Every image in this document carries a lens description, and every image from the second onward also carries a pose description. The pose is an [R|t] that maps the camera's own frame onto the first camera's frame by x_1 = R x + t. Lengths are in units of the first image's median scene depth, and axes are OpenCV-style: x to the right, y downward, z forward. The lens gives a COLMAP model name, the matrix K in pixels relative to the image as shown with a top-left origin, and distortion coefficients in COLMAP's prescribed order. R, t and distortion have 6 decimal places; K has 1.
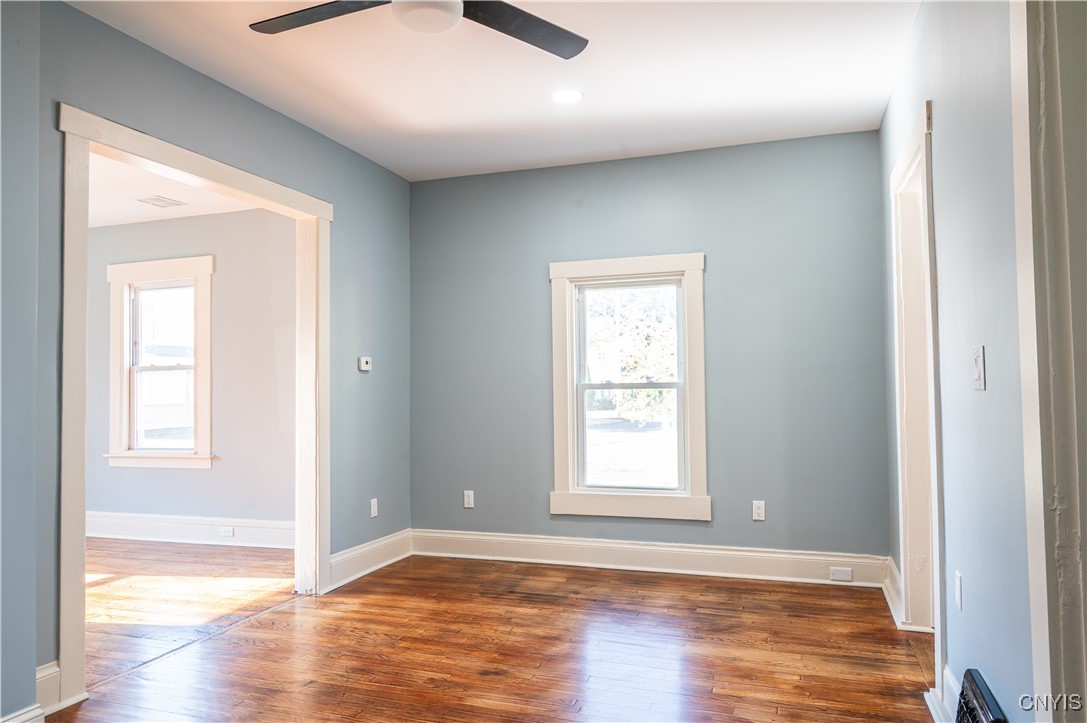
lens RADIAL K [[730.2, 0, 541.5], [0, 730.2, 361.2], [0, 0, 1]] dist [-0.007710, 0.002465]
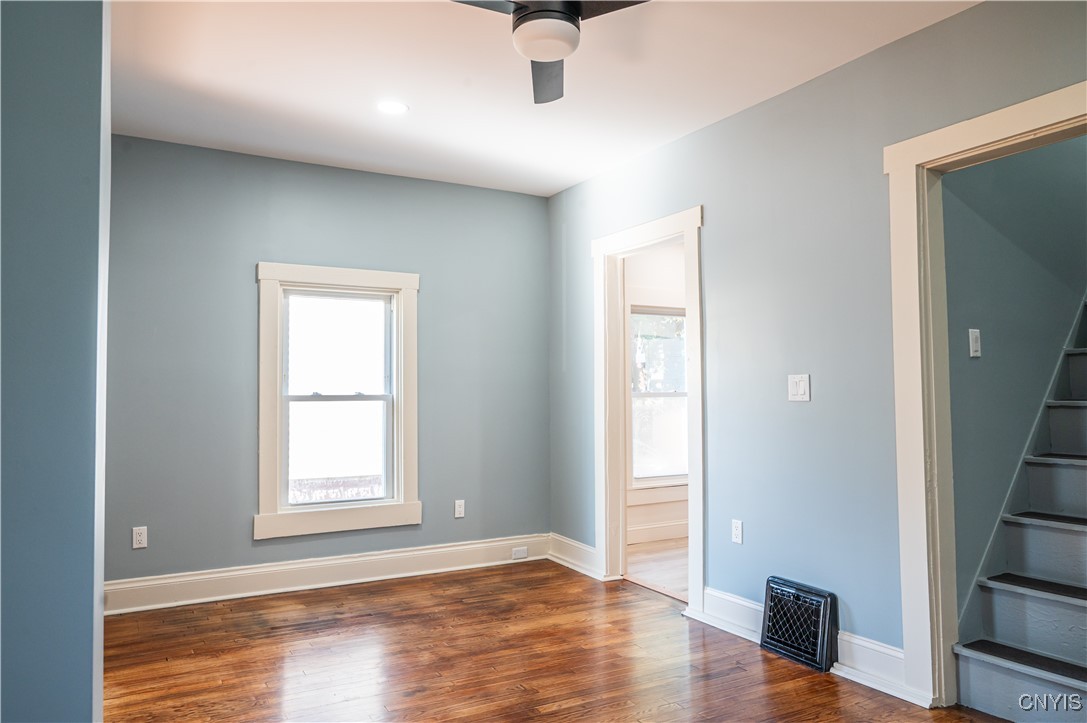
lens RADIAL K [[730.2, 0, 538.3], [0, 730.2, 363.5], [0, 0, 1]] dist [-0.007710, 0.002465]
pose [[0.667265, 0.041039, 0.743689, -0.490295], [-0.028617, 0.999156, -0.029459, 0.009927], [-0.744271, -0.001625, 0.667876, 0.161334]]
